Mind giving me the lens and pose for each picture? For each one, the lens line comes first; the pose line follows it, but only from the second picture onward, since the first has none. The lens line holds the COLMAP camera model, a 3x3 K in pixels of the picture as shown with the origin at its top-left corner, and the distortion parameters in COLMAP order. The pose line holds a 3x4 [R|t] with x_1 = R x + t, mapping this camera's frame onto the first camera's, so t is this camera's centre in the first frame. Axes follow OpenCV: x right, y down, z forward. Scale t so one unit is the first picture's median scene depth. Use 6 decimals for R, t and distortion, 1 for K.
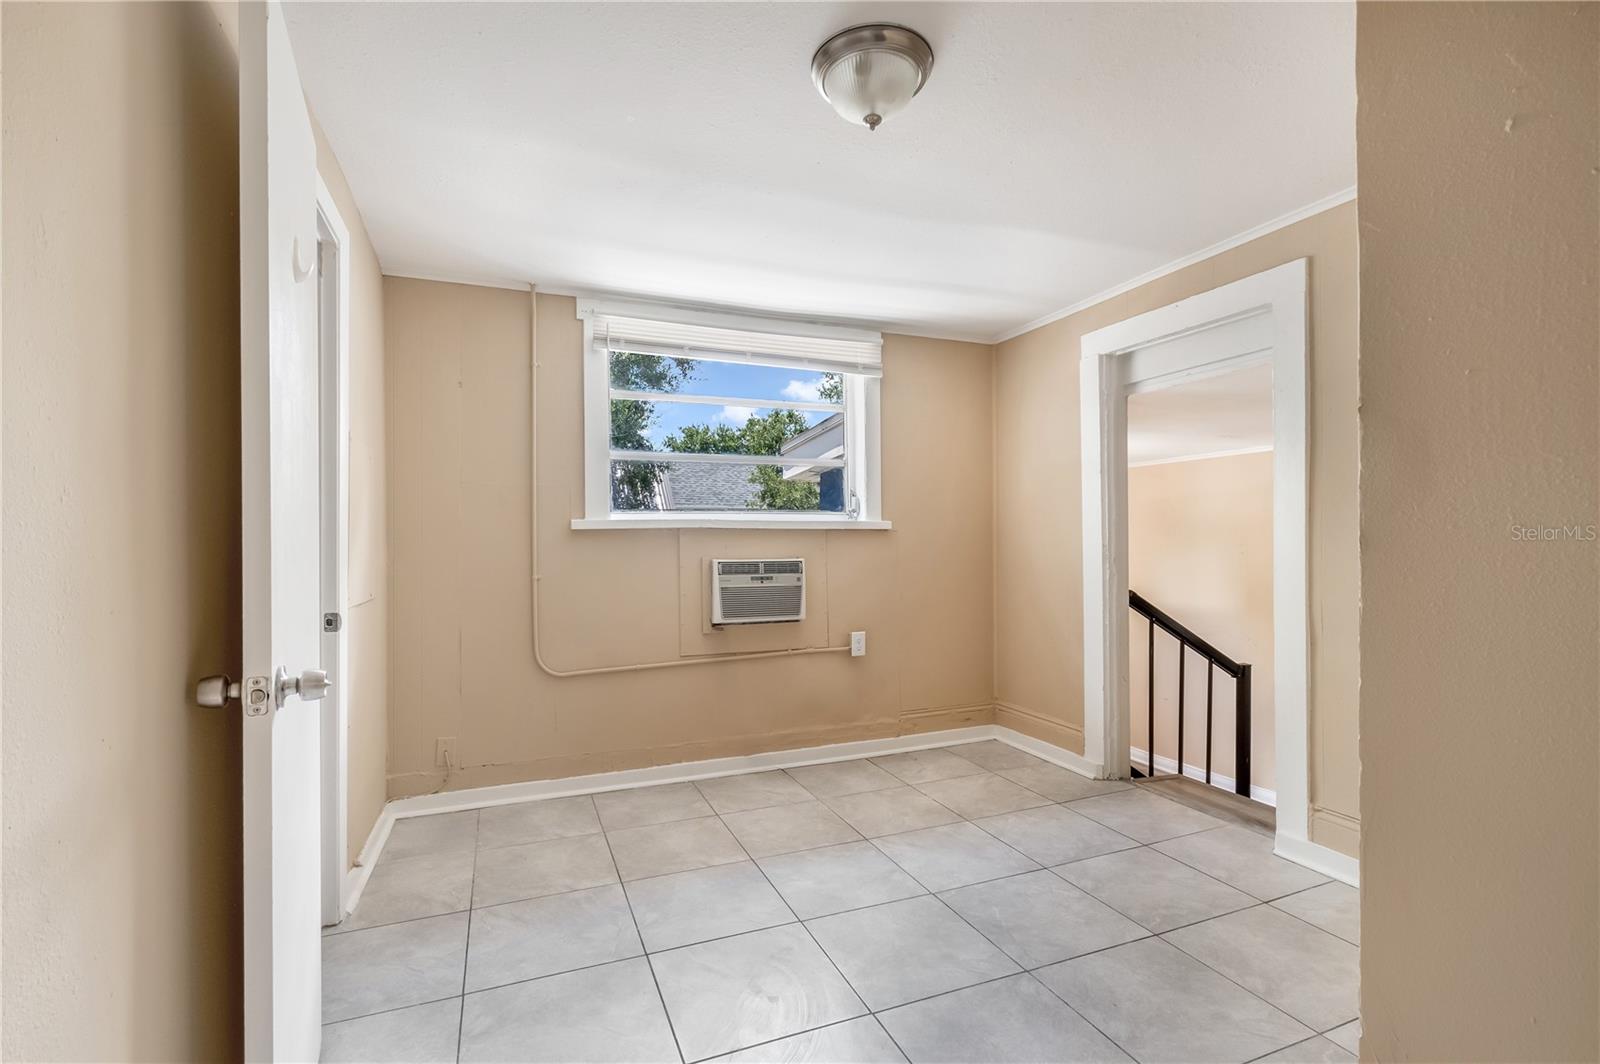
lens RADIAL K [[729.6, 0, 819.9], [0, 729.6, 540.1], [0, 0, 1]] dist [0.003522, -0.002988]
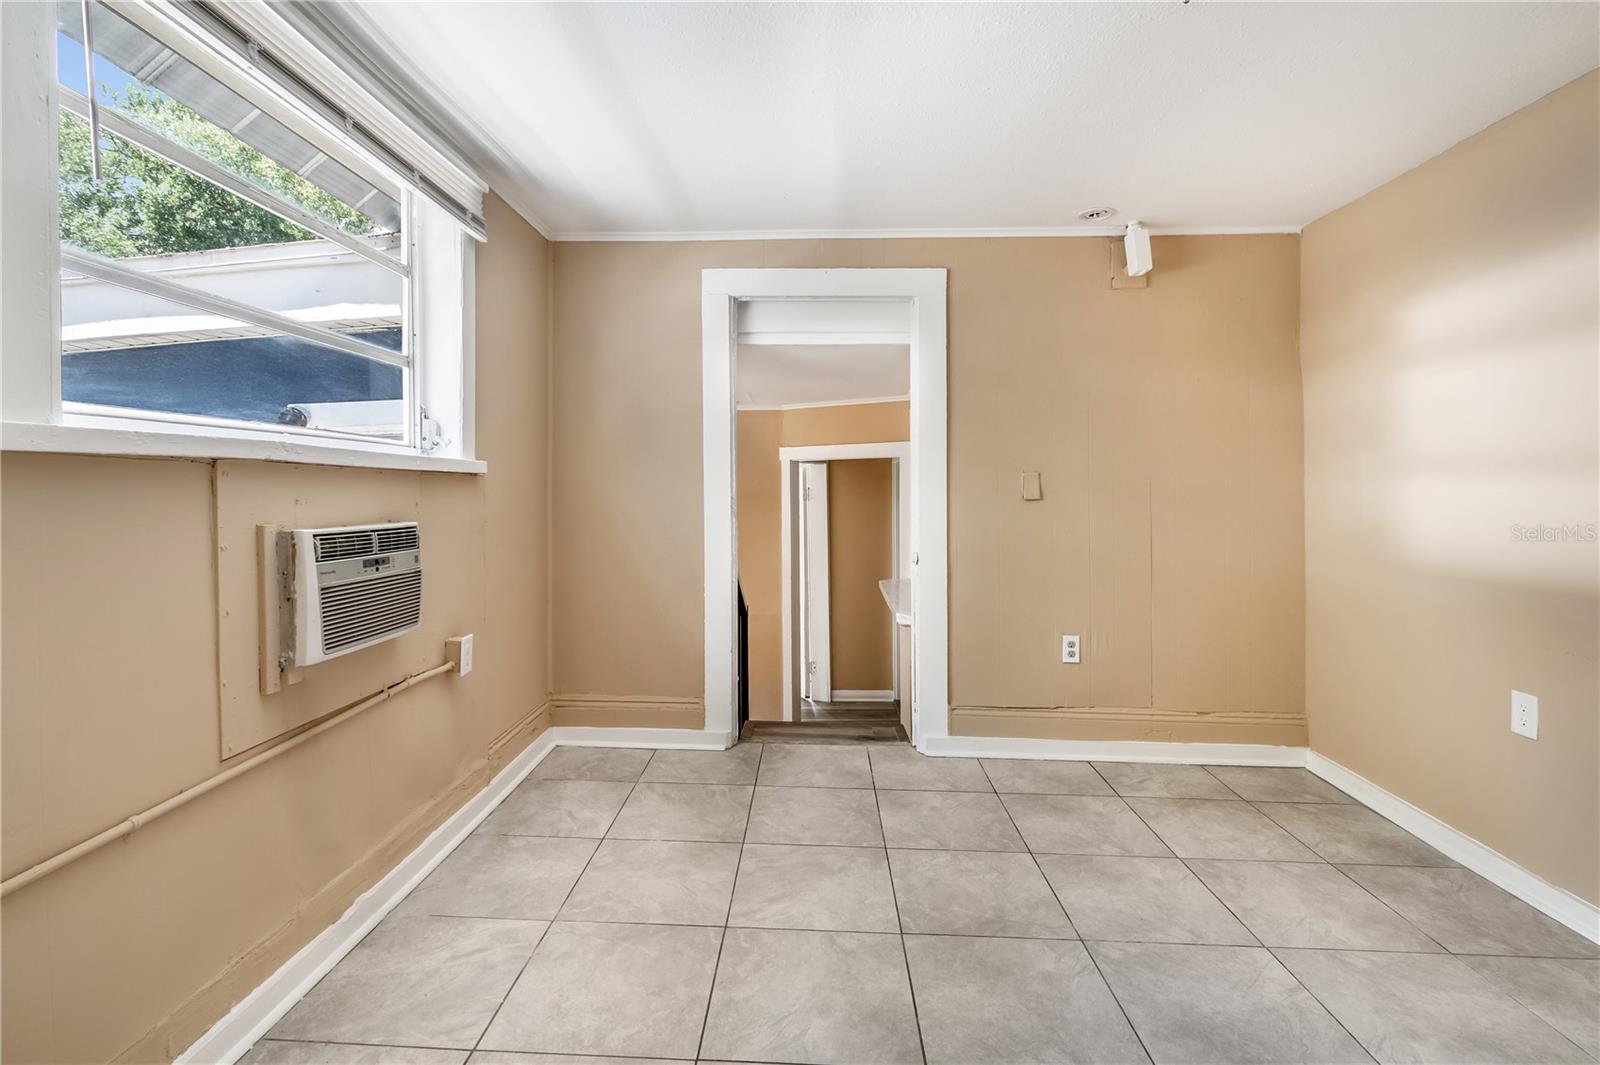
lens RADIAL K [[729.6, 0, 789.4], [0, 729.6, 490.7], [0, 0, 1]] dist [0.003522, -0.002988]
pose [[0.440751, 0.009359, 0.897581, -0.427499], [-0.008268, 0.999946, -0.006366, 0.002624], [-0.897591, -0.004615, 0.440804, 0.519113]]
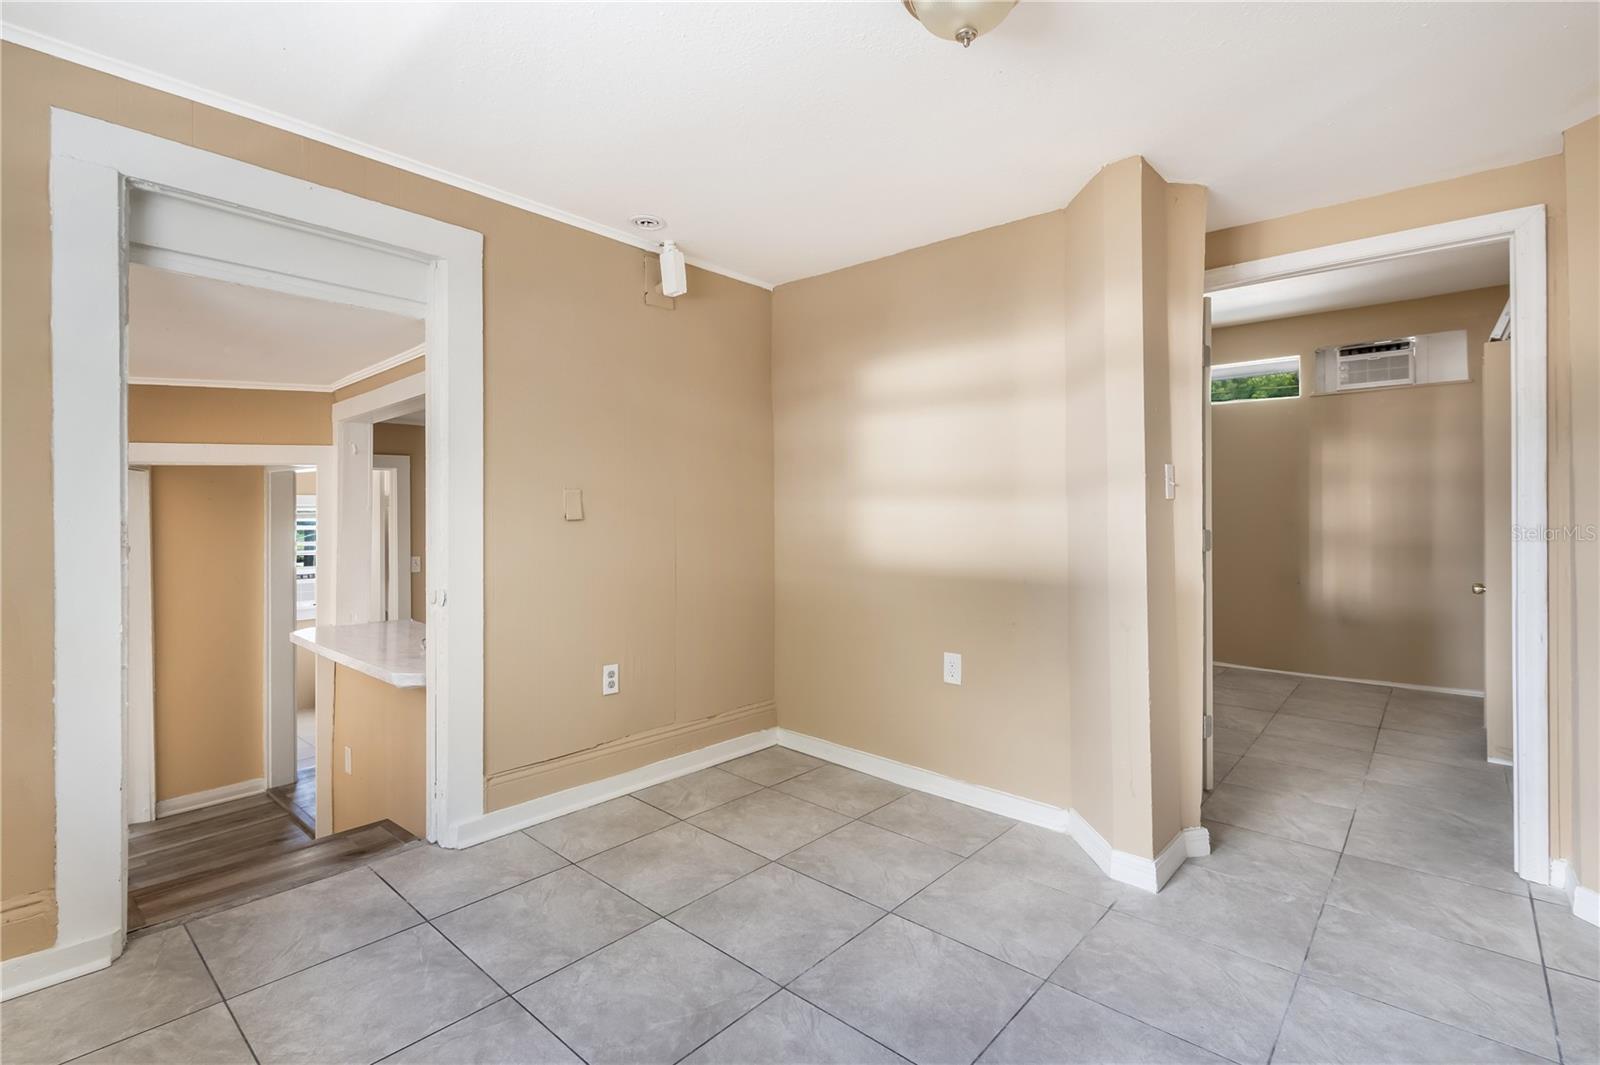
lens RADIAL K [[729.6, 0, 778.5], [0, 729.6, 504.8], [0, 0, 1]] dist [0.003522, -0.002988]
pose [[-0.404850, 0.016009, 0.914243, -0.311619], [0.000165, 0.999848, -0.017435, 0.003141], [-0.914383, -0.006908, -0.404791, 0.774455]]
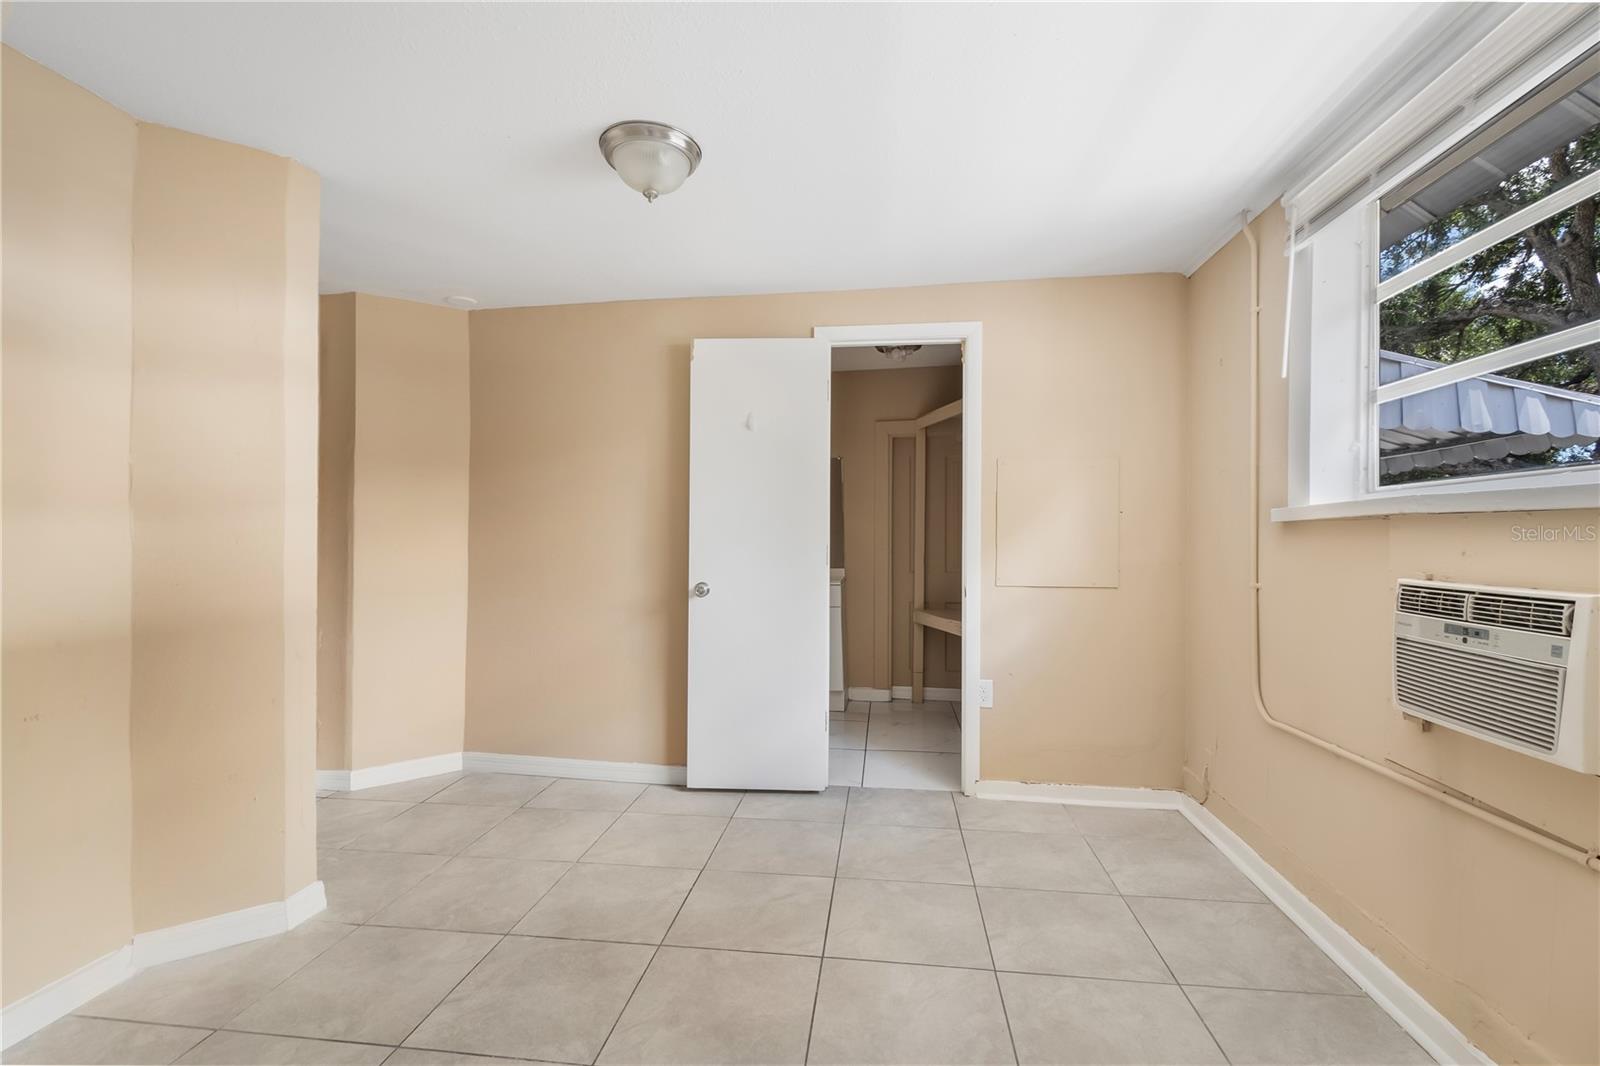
lens RADIAL K [[729.6, 0, 782.6], [0, 729.6, 521.8], [0, 0, 1]] dist [0.003522, -0.002988]
pose [[-0.527164, -0.009305, -0.849713, 0.491282], [0.002714, 0.999917, -0.012634, -0.005823], [0.849759, -0.008967, -0.527095, 0.910900]]
